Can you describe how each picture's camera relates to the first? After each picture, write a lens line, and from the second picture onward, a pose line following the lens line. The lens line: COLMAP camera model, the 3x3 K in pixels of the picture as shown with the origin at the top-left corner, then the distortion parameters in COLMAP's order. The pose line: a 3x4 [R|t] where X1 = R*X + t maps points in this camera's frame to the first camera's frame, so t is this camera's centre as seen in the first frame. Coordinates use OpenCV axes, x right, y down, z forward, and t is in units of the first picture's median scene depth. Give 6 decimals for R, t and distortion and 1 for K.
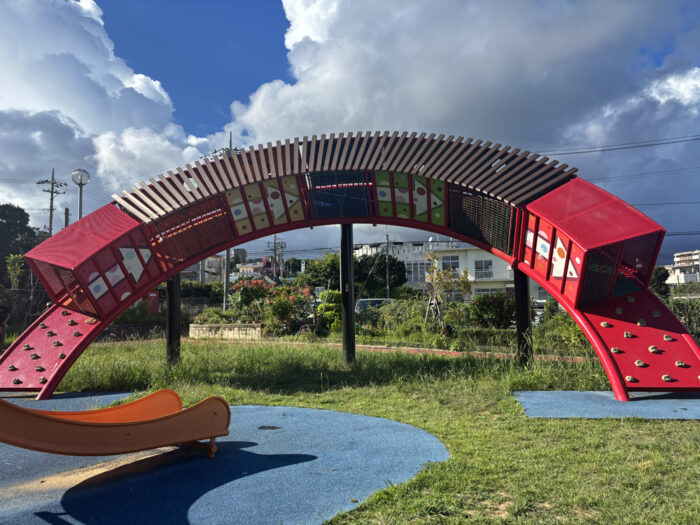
lens RADIAL K [[505.6, 0, 349.6], [0, 505.6, 259.2], [0, 0, 1]] dist [0.003211, 0.001852]
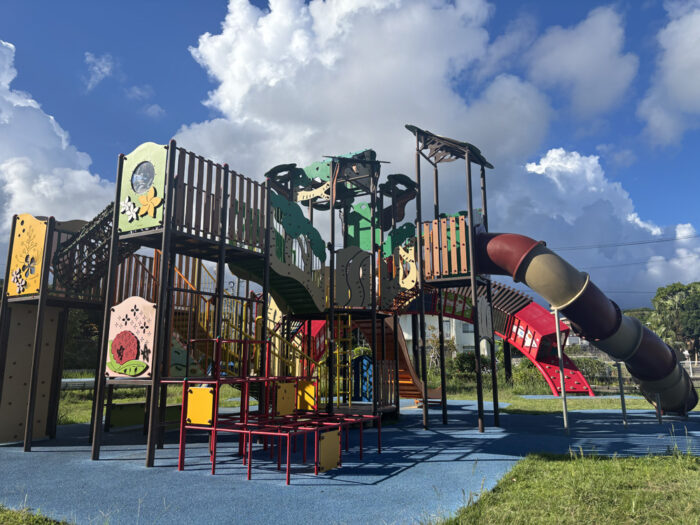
lens RADIAL K [[505.6, 0, 351.6], [0, 505.6, 264.7], [0, 0, 1]] dist [0.003211, 0.001852]
pose [[0.977517, 0.056330, 0.203195, -0.834412], [-0.036715, 0.994405, -0.099045, -0.074489], [-0.207637, 0.089358, 0.974116, -1.078156]]
